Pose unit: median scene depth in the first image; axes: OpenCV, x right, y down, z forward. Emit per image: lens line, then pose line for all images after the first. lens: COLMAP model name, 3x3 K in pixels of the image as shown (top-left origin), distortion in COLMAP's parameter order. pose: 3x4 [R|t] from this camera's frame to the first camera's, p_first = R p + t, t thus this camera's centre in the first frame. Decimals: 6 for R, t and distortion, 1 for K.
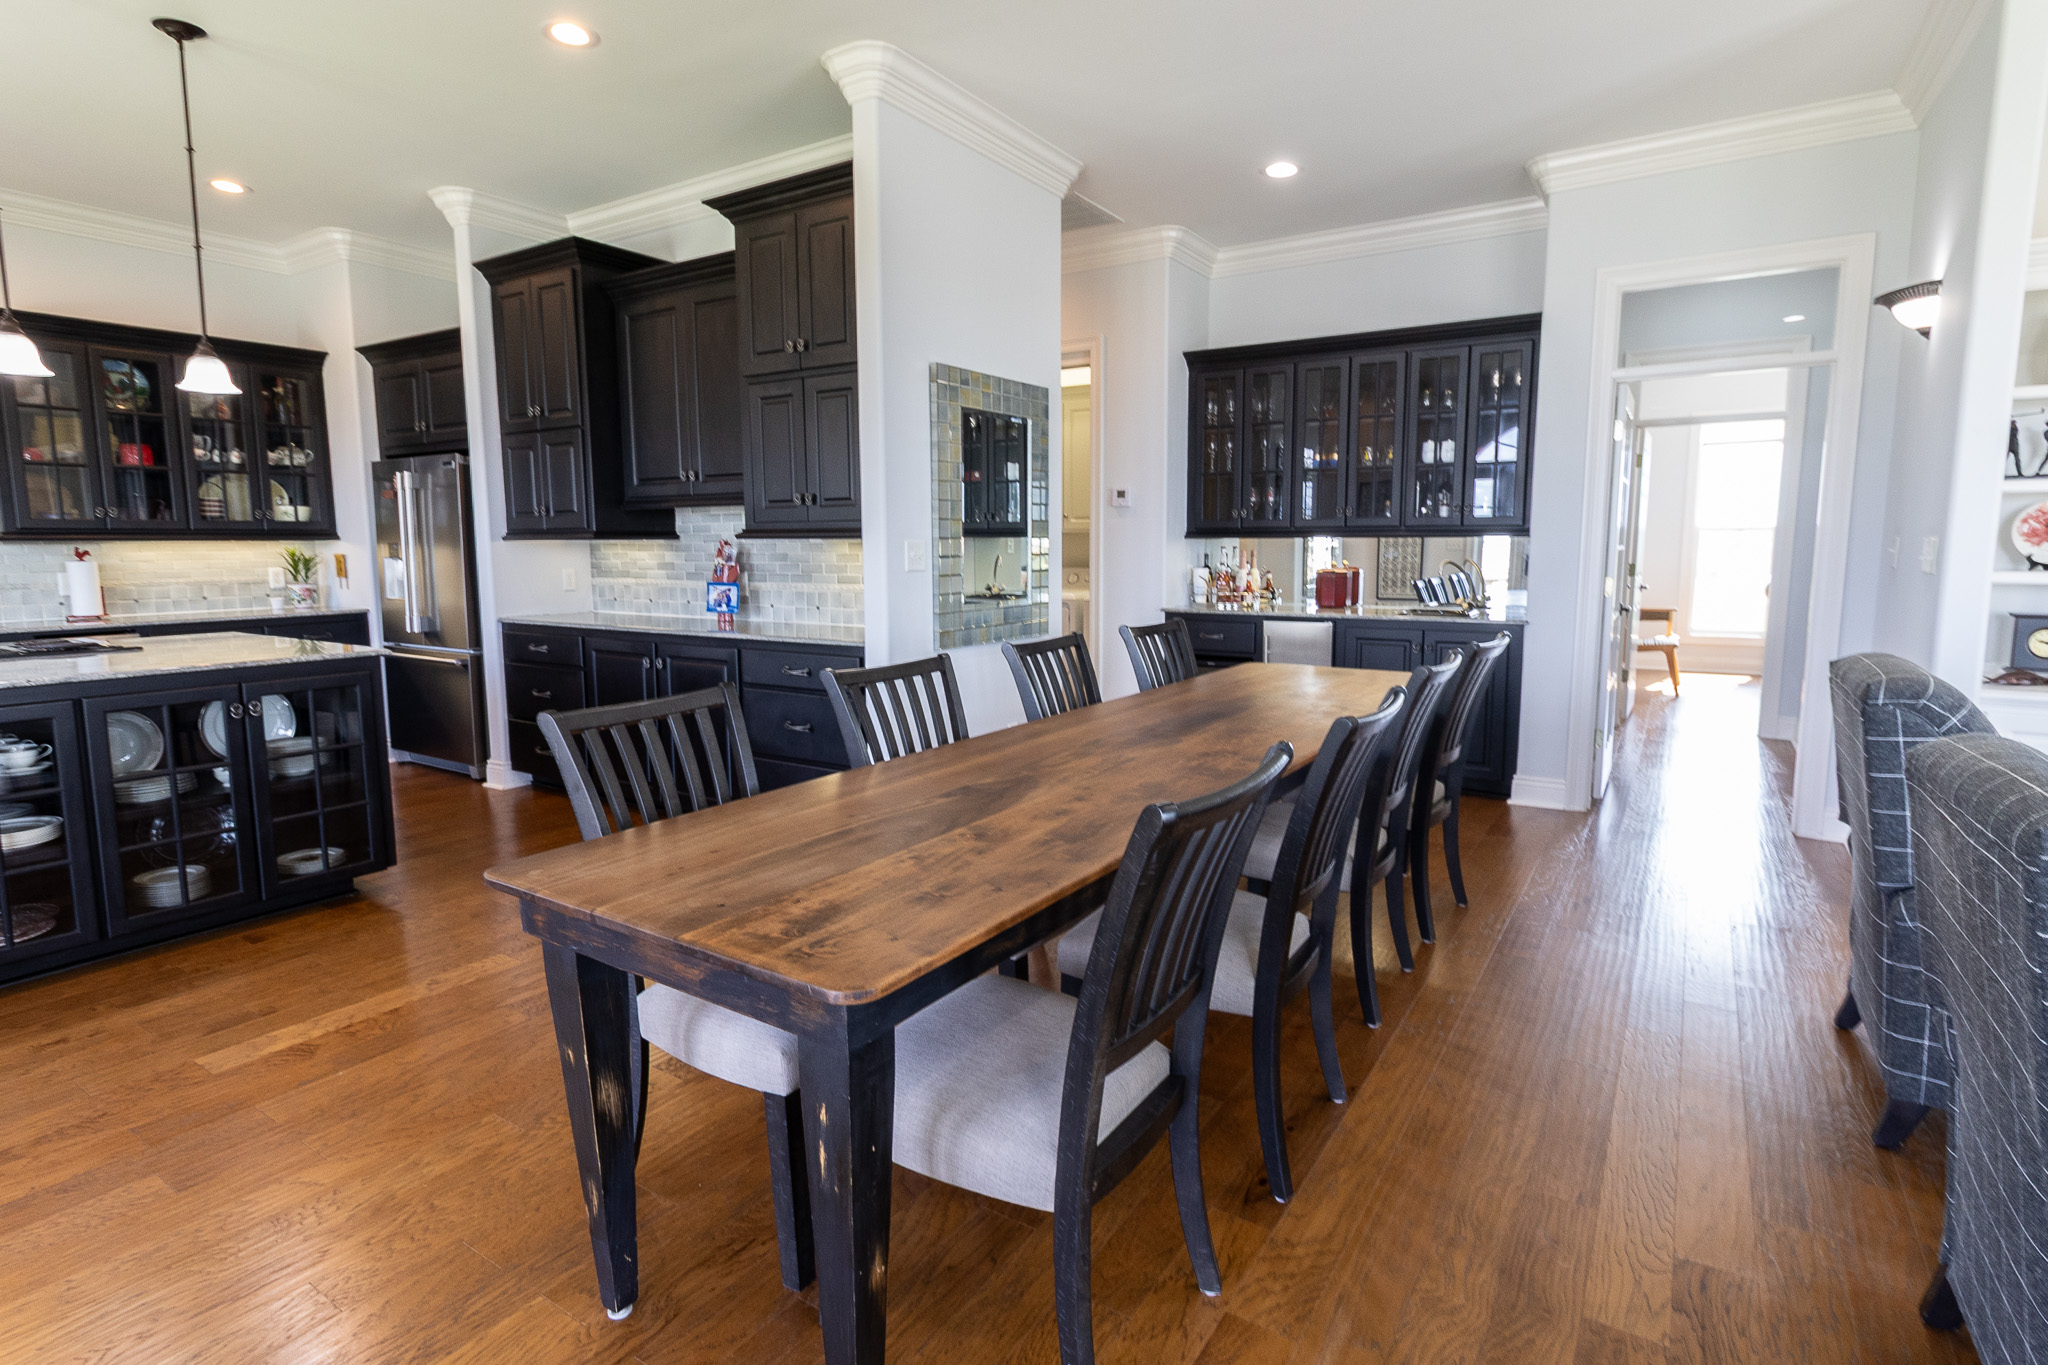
lens RADIAL K [[1021.3, 0, 1023.8], [0, 1021.3, 662.5], [0, 0, 1]] dist [0.005906, -0.004717]
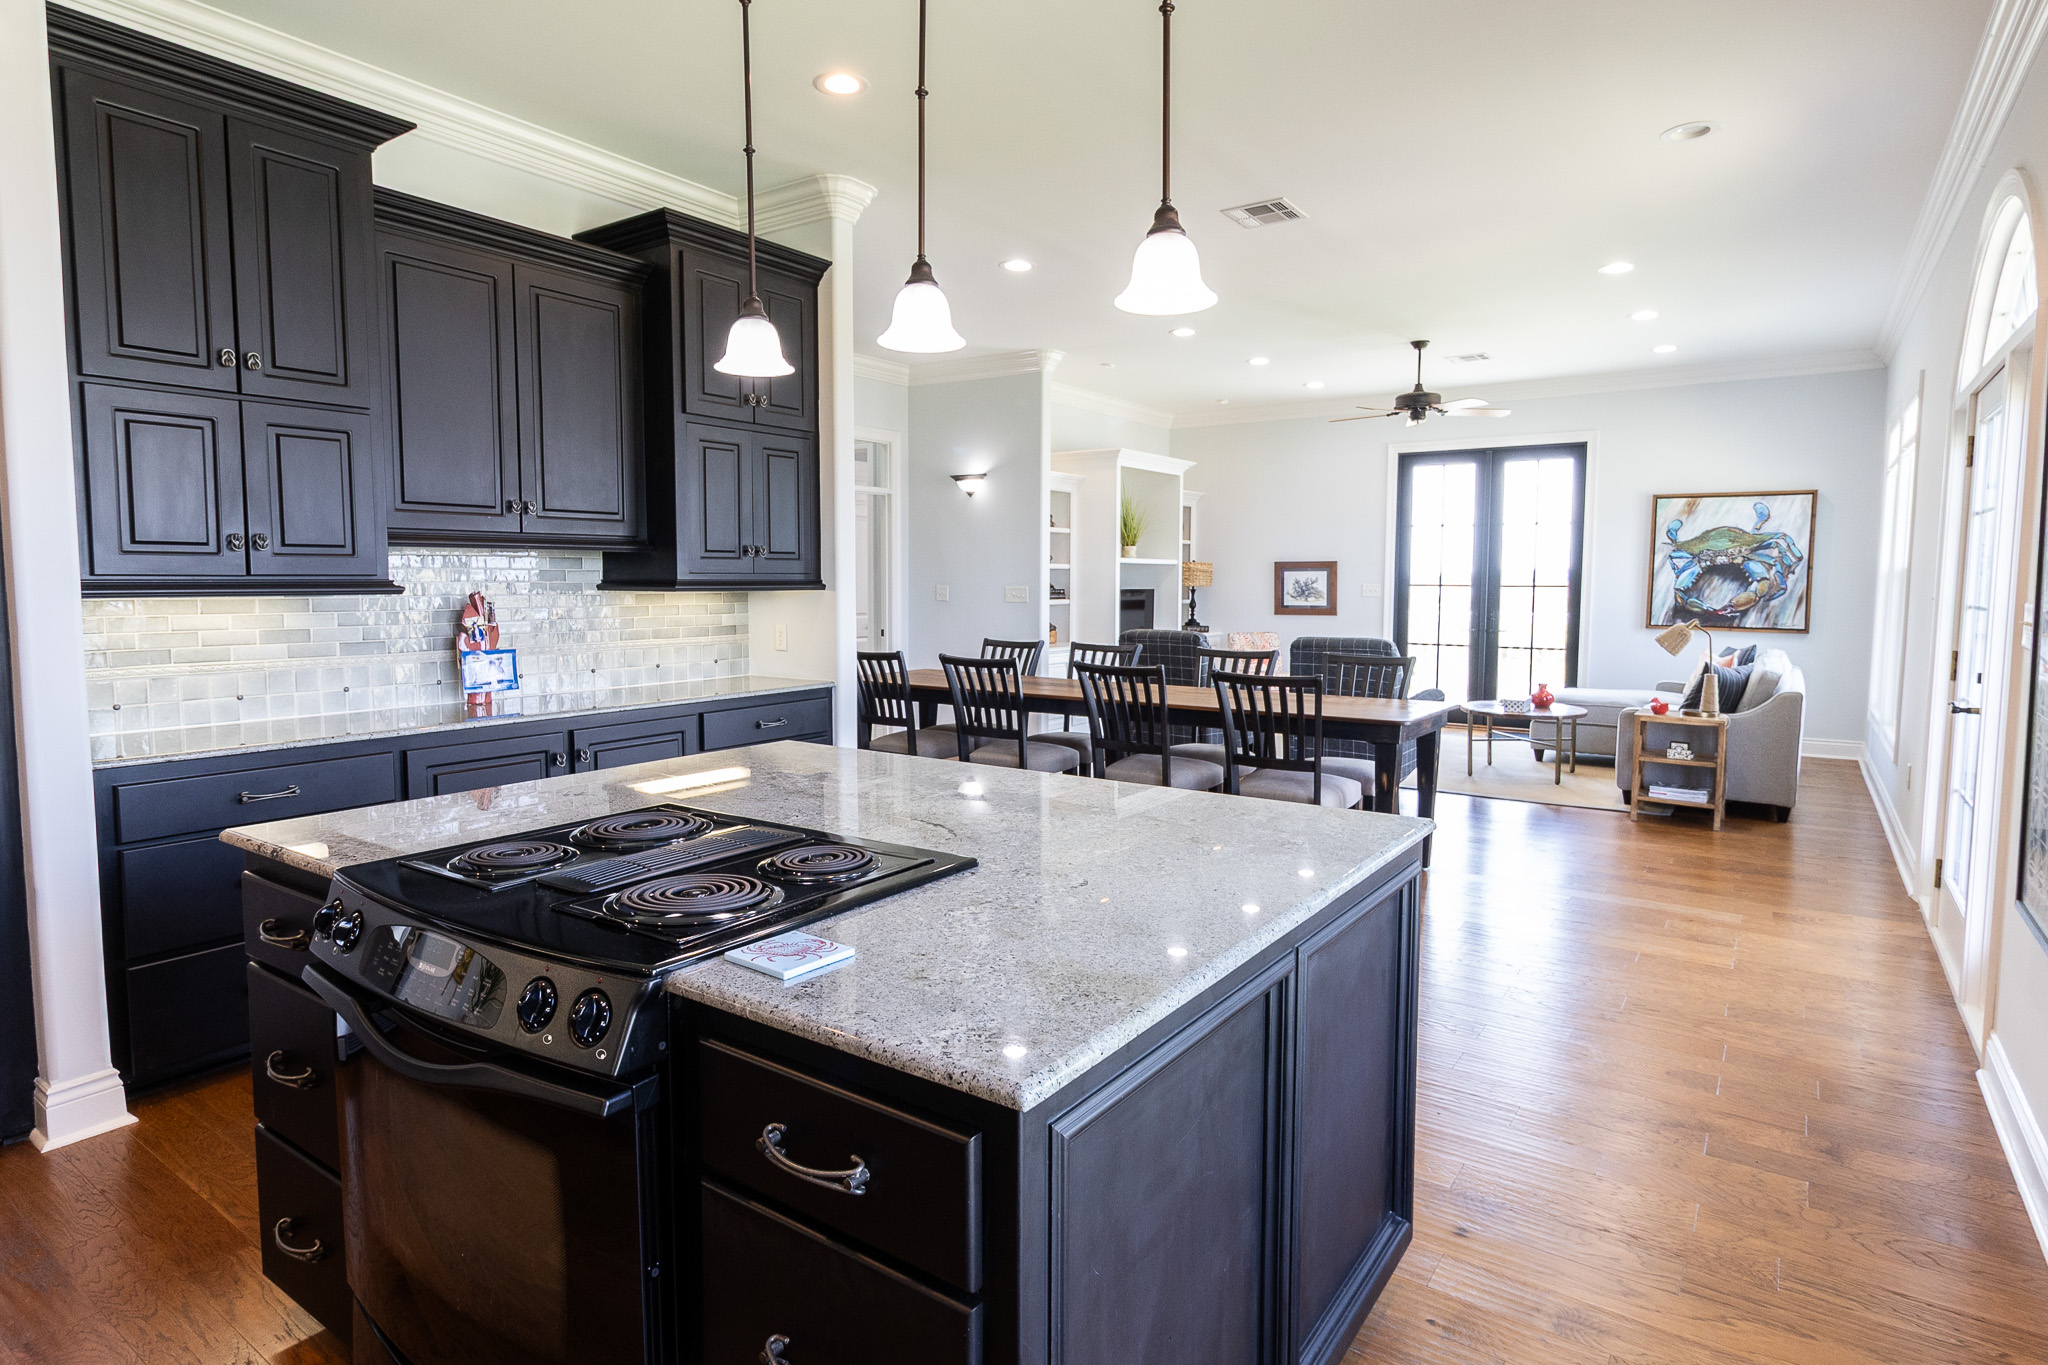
lens RADIAL K [[1097.1, 0, 1026.4], [0, 1097.1, 662.0], [0, 0, 1]] dist [0.004499, -0.001195]
pose [[0.036232, -0.071986, 0.996747, -1.007266], [0.116749, 0.990877, 0.067318, -0.073374], [-0.992500, 0.113930, 0.044306, 0.549544]]
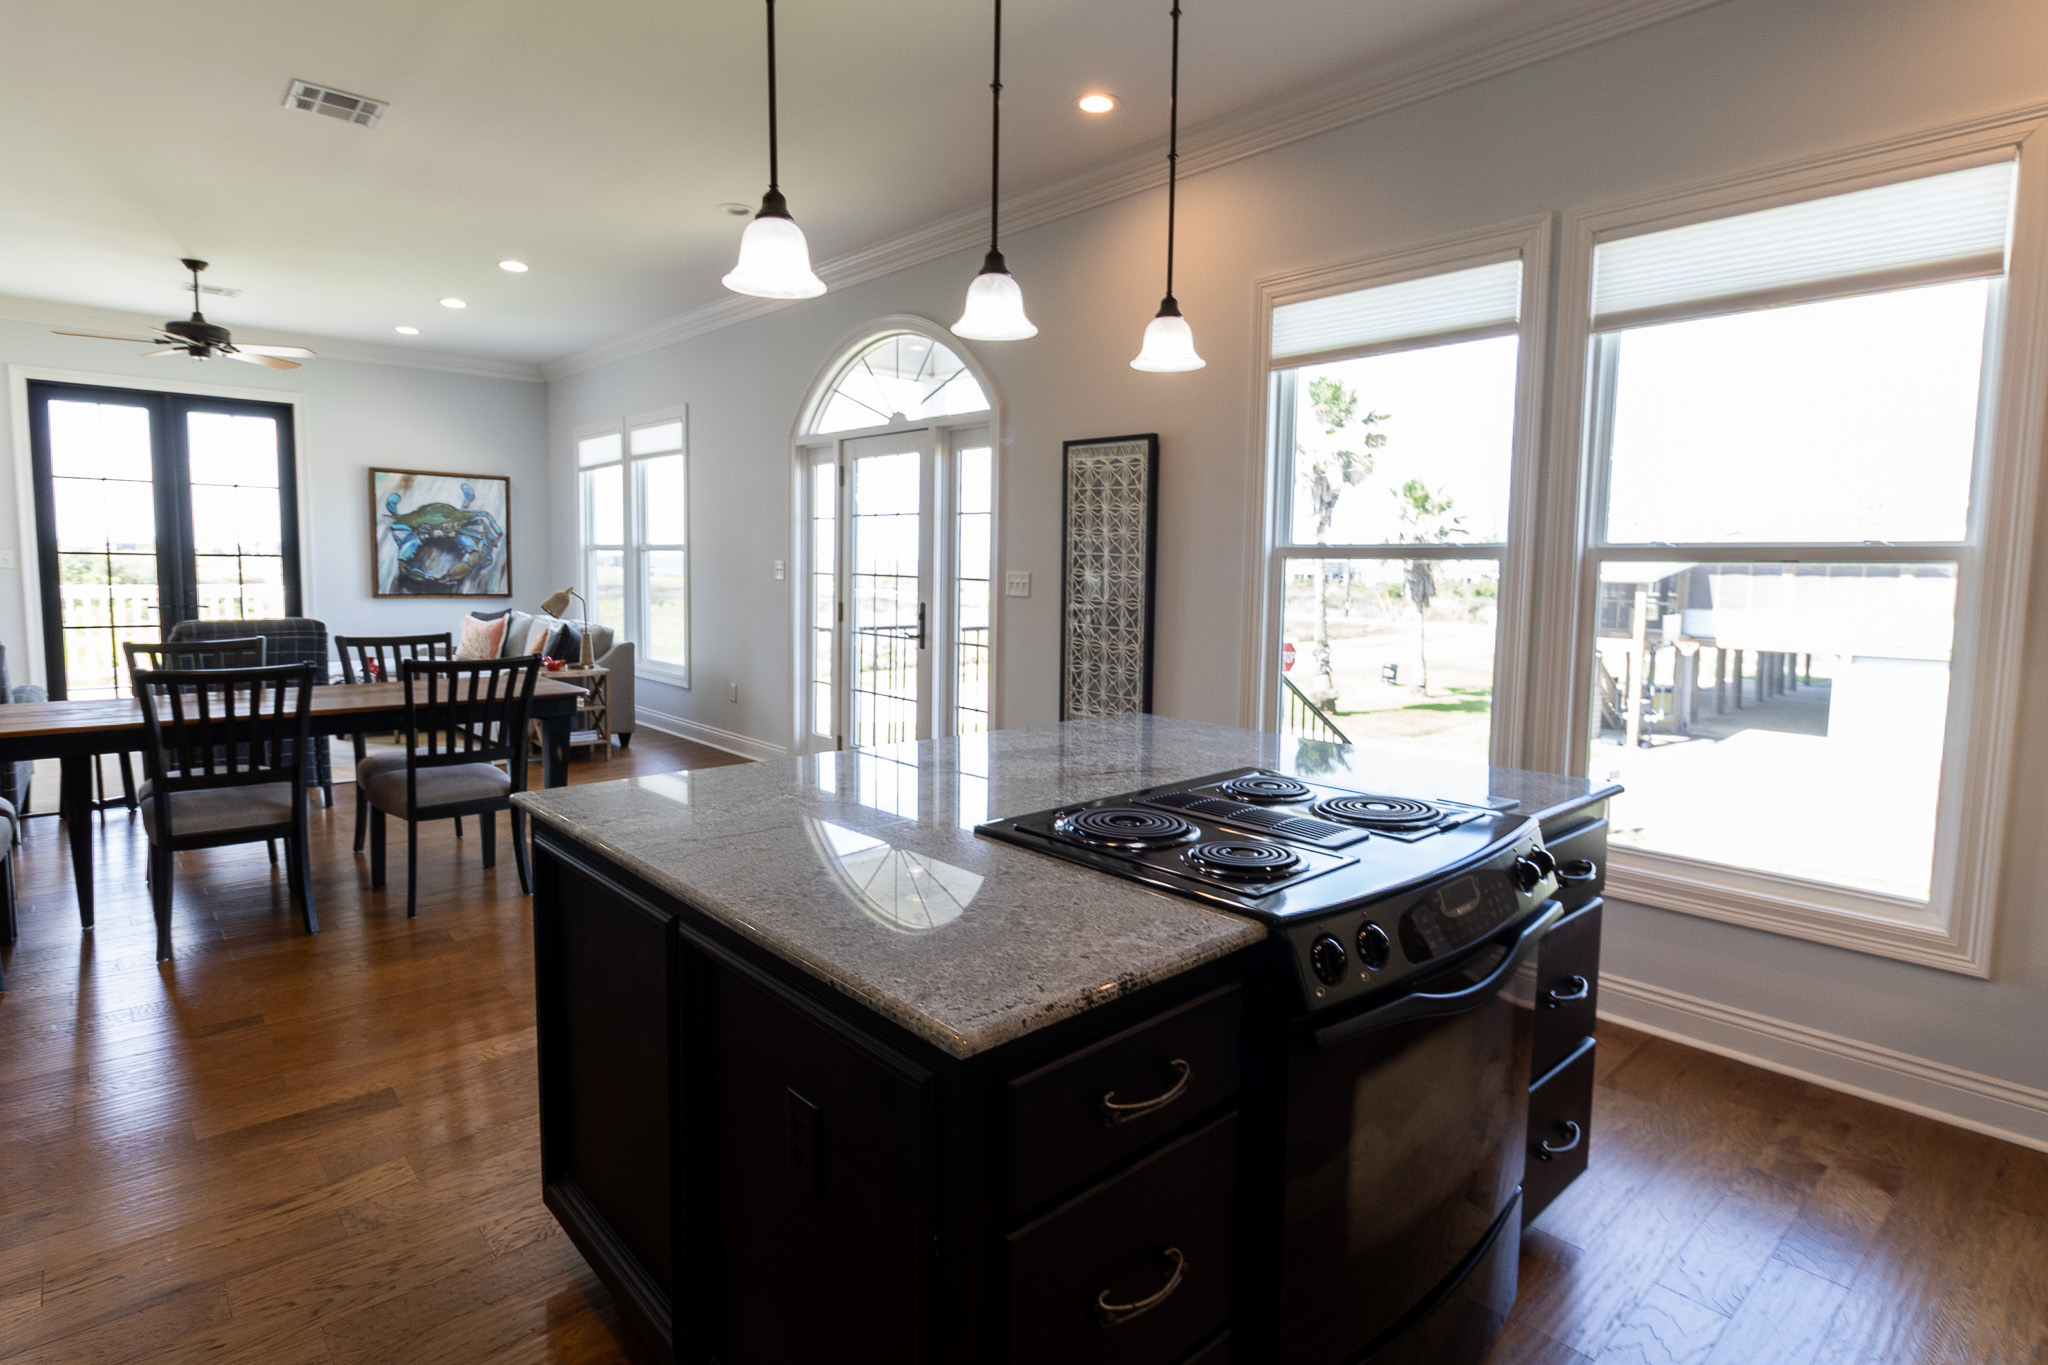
lens RADIAL K [[1097.1, 0, 1007.6], [0, 1097.1, 656.1], [0, 0, 1]] dist [0.004499, -0.001195]
pose [[-0.961524, -0.035078, 0.272473, -0.715437], [0.020568, 0.979839, 0.198726, -0.131833], [-0.273950, 0.196684, -0.941417, 1.032412]]
